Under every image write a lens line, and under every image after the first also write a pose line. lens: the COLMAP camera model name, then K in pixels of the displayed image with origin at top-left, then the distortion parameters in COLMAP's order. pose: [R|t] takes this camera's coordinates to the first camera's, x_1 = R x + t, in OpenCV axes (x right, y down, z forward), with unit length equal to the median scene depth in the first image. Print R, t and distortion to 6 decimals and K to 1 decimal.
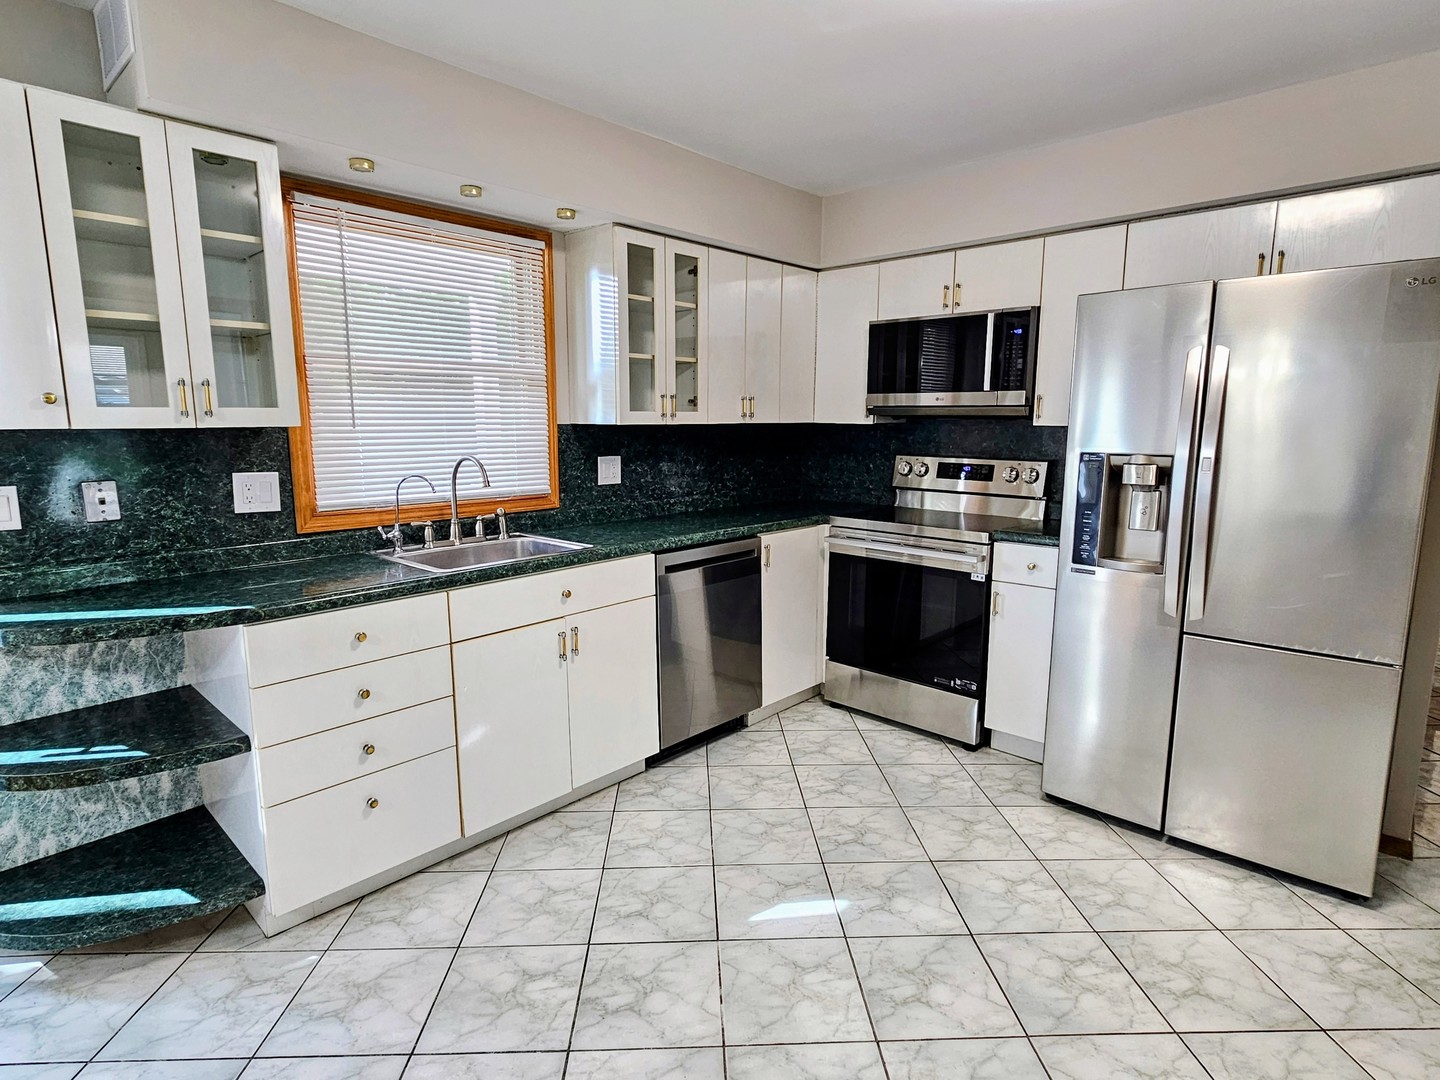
lens RADIAL K [[760.4, 0, 711.7], [0, 760.4, 534.0], [0, 0, 1]] dist [0.000967, 0.001319]
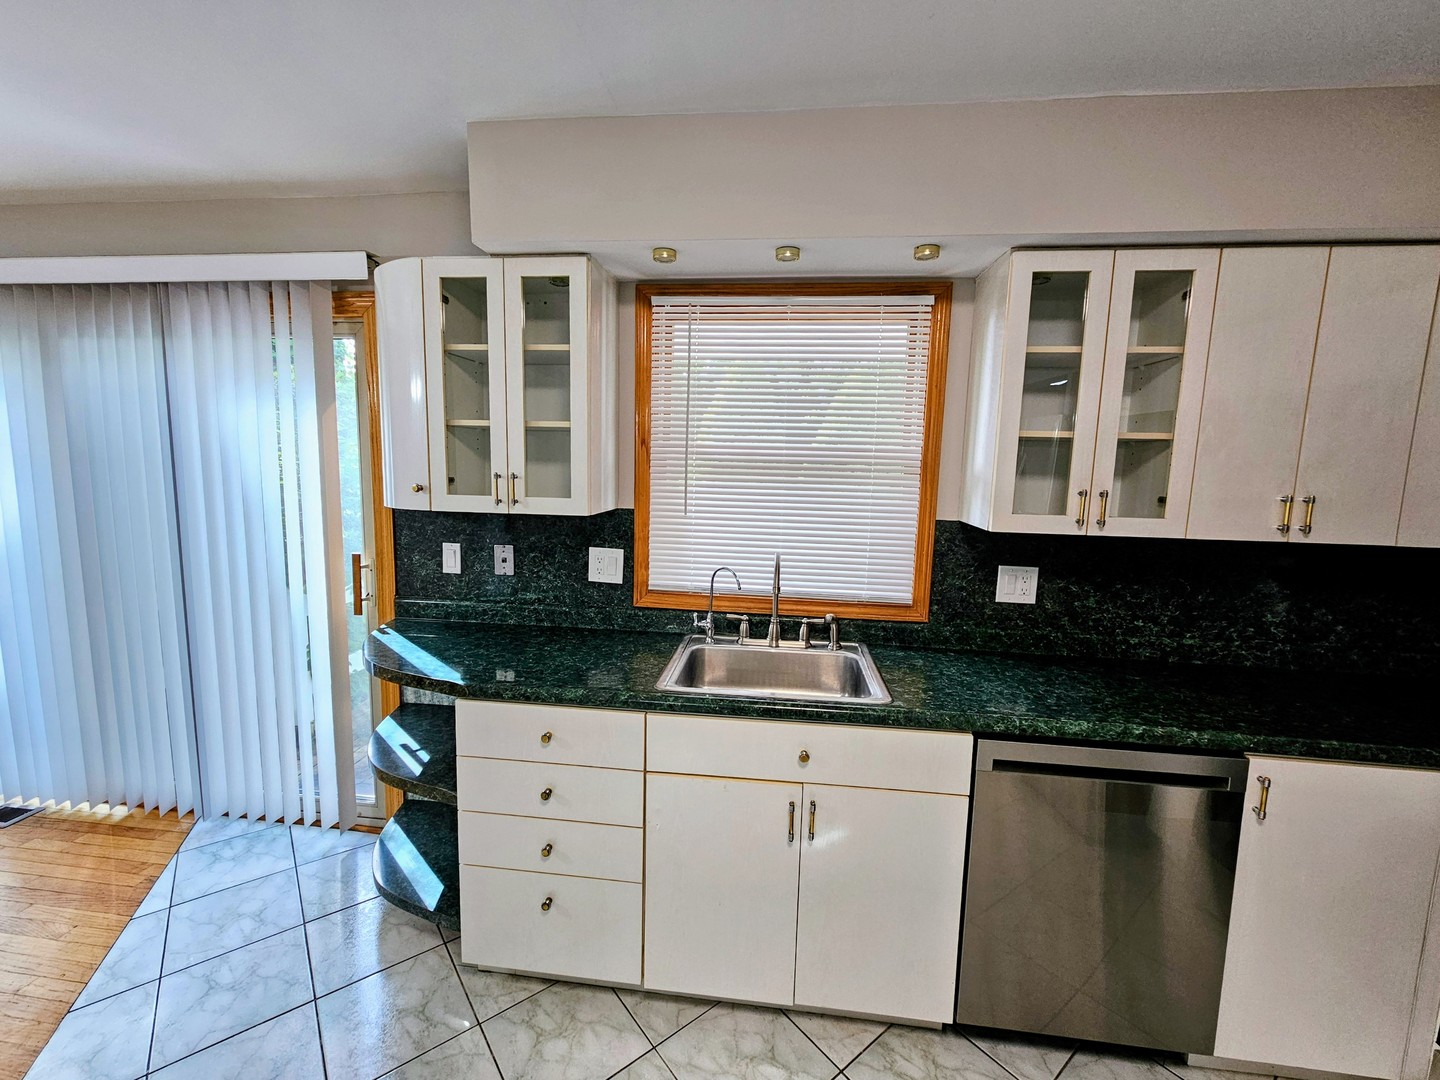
lens RADIAL K [[603.6, 0, 717.4], [0, 603.6, 537.2], [0, 0, 1]] dist [0.002270, 0.000668]
pose [[0.598554, 0.113931, -0.792940, 0.174174], [-0.146822, 0.988670, 0.031225, -0.118932], [0.787513, 0.097732, 0.608500, 0.456150]]
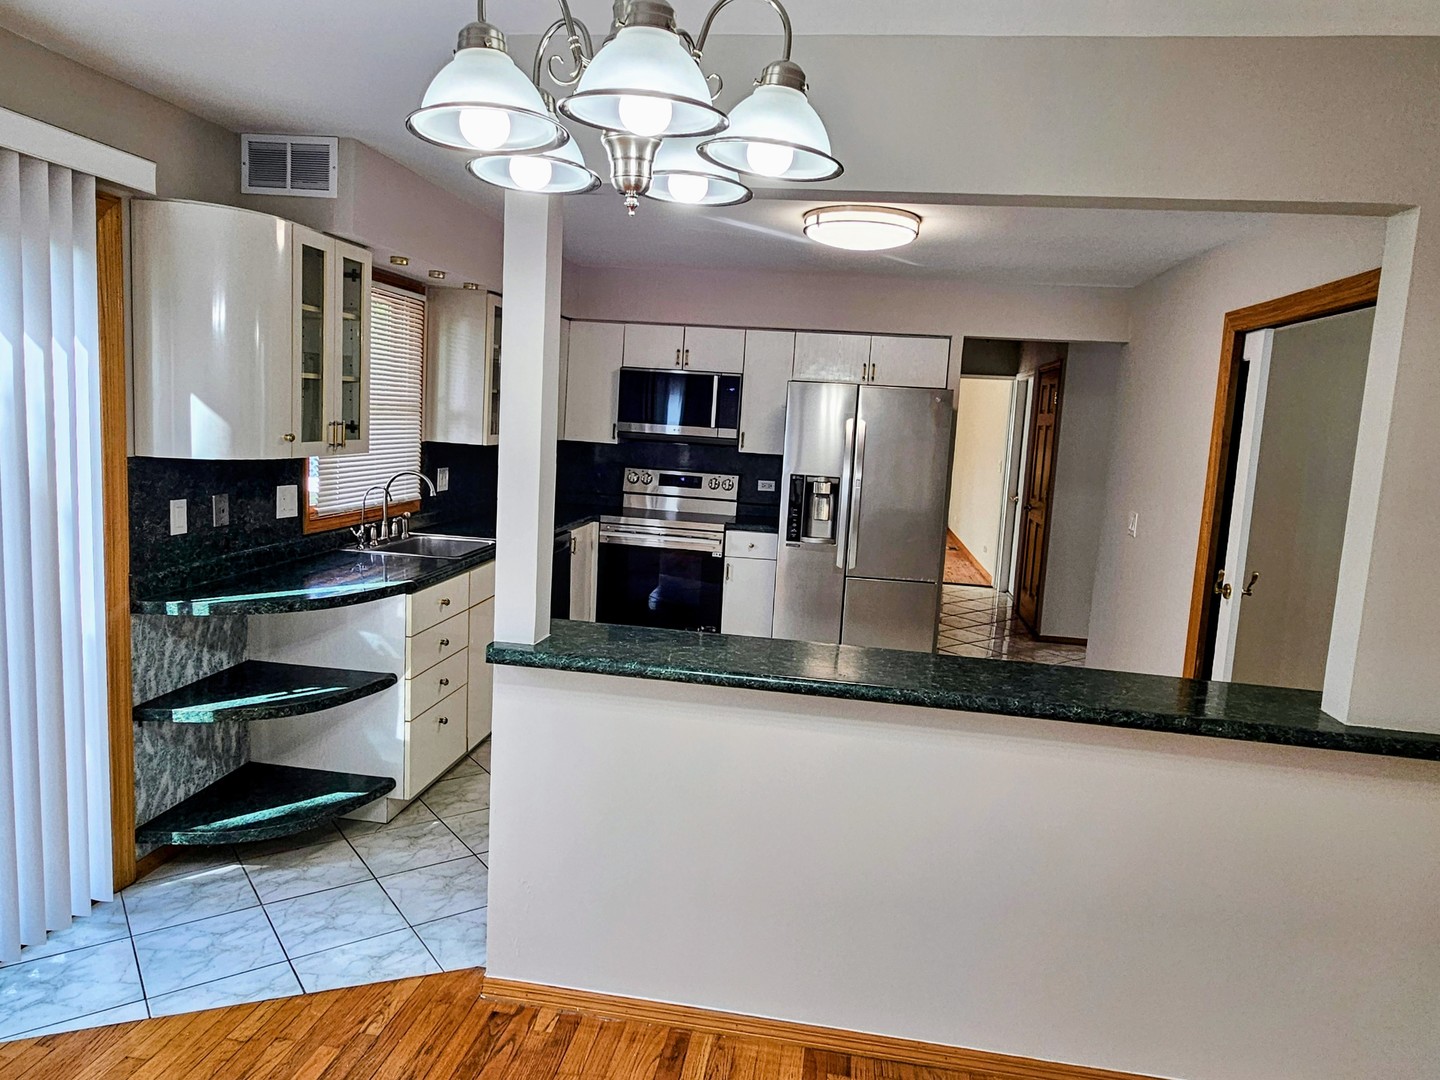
lens RADIAL K [[948.3, 0, 711.0], [0, 948.3, 529.5], [0, 0, 1]] dist [0.000397, 0.002497]
pose [[0.818685, -0.023536, 0.573760, -0.728226], [0.029018, 0.999579, -0.000402, 0.008761], [-0.573509, 0.016979, 0.819024, -0.515084]]
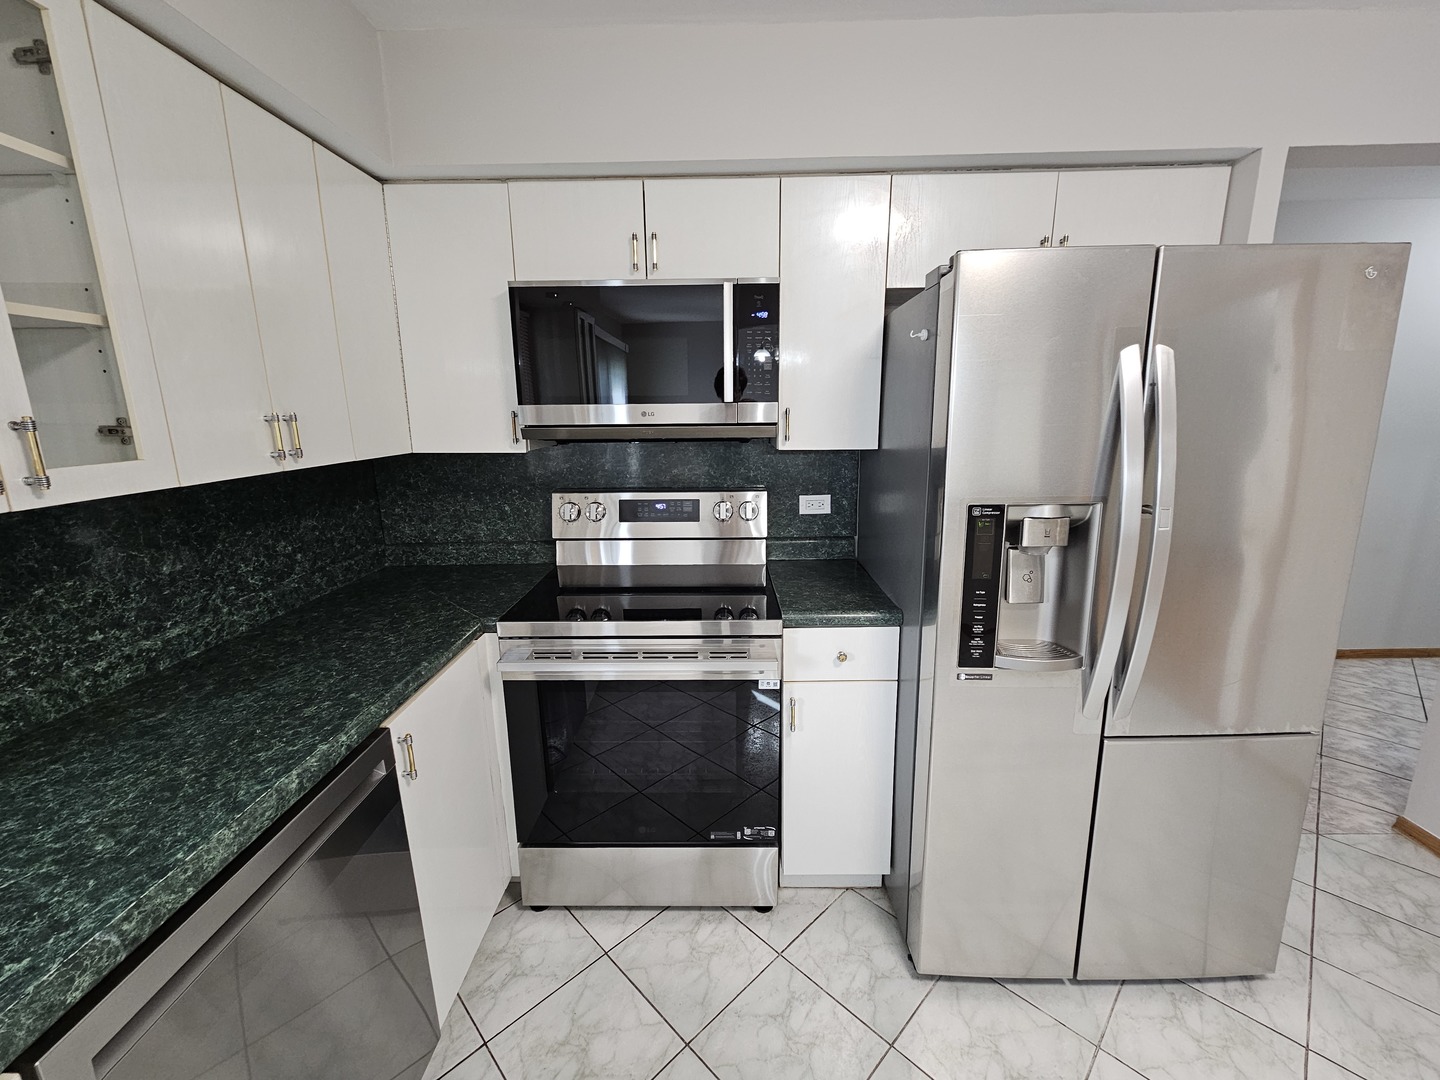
lens RADIAL K [[591.2, 0, 717.7], [0, 591.2, 535.2], [0, 0, 1]] dist [0.000686, 0.000579]
pose [[0.735866, -0.154108, 0.659357, -0.006928], [0.116212, 0.988052, 0.101235, -0.132830], [-0.667080, 0.002129, 0.744983, 0.649198]]
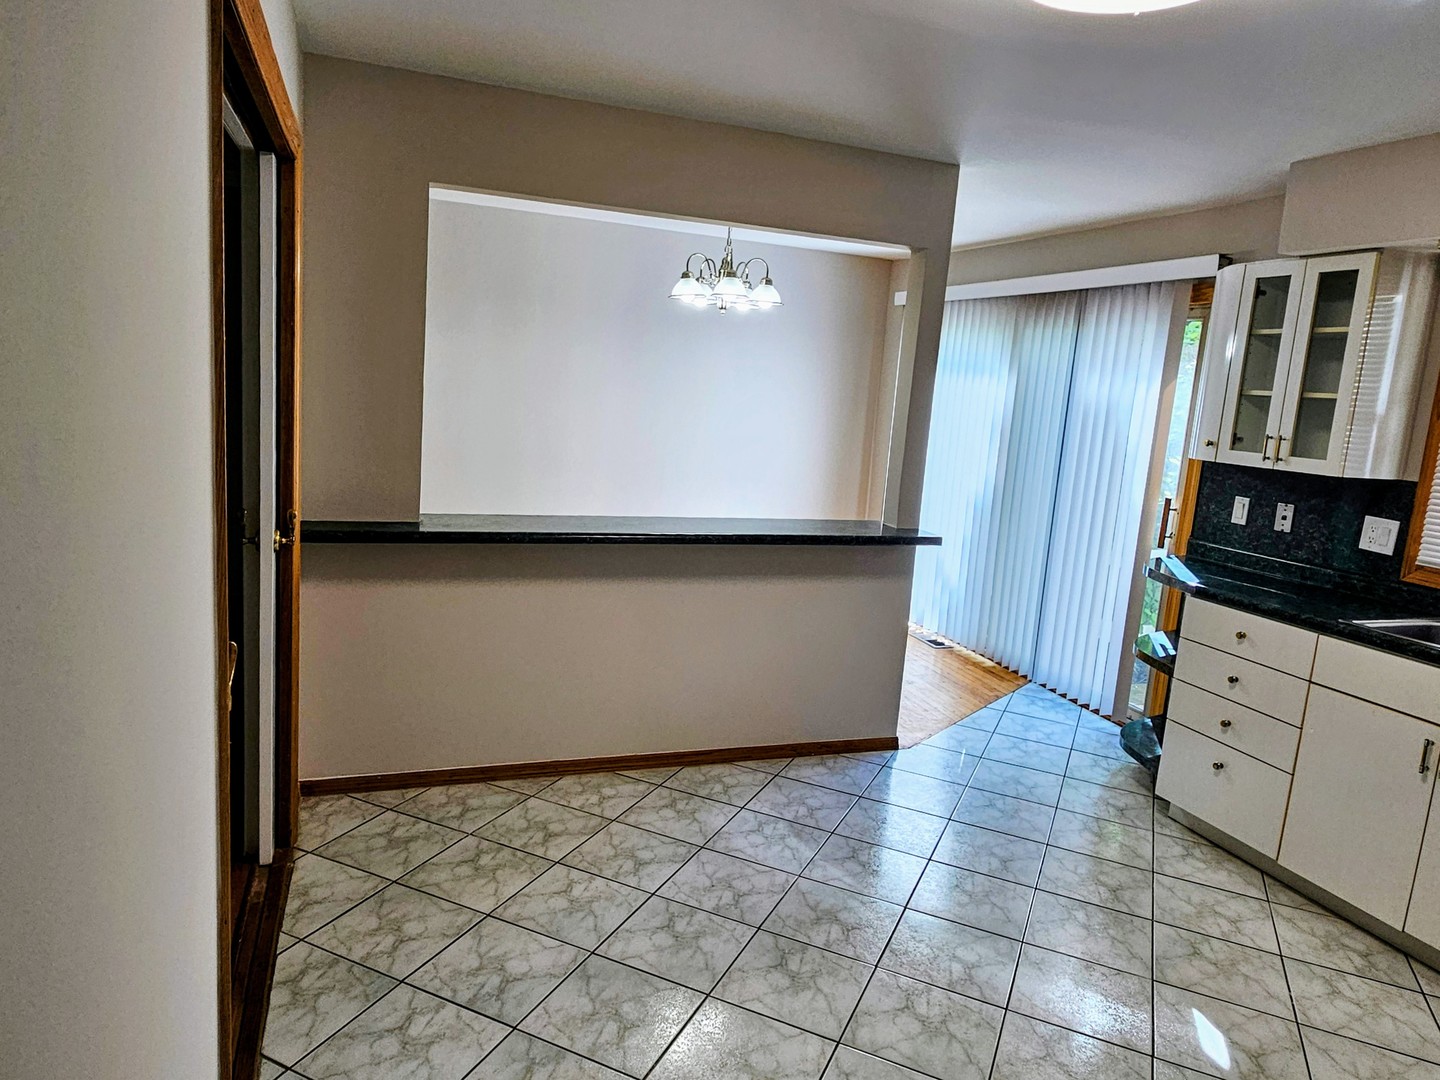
lens RADIAL K [[948.3, 0, 711.0], [0, 948.3, 529.5], [0, 0, 1]] dist [0.000397, 0.002497]
pose [[-0.448058, 0.107925, -0.887466, 0.897973], [-0.207008, 0.953183, 0.220429, -0.135386], [0.869708, 0.282477, -0.404740, 0.554846]]
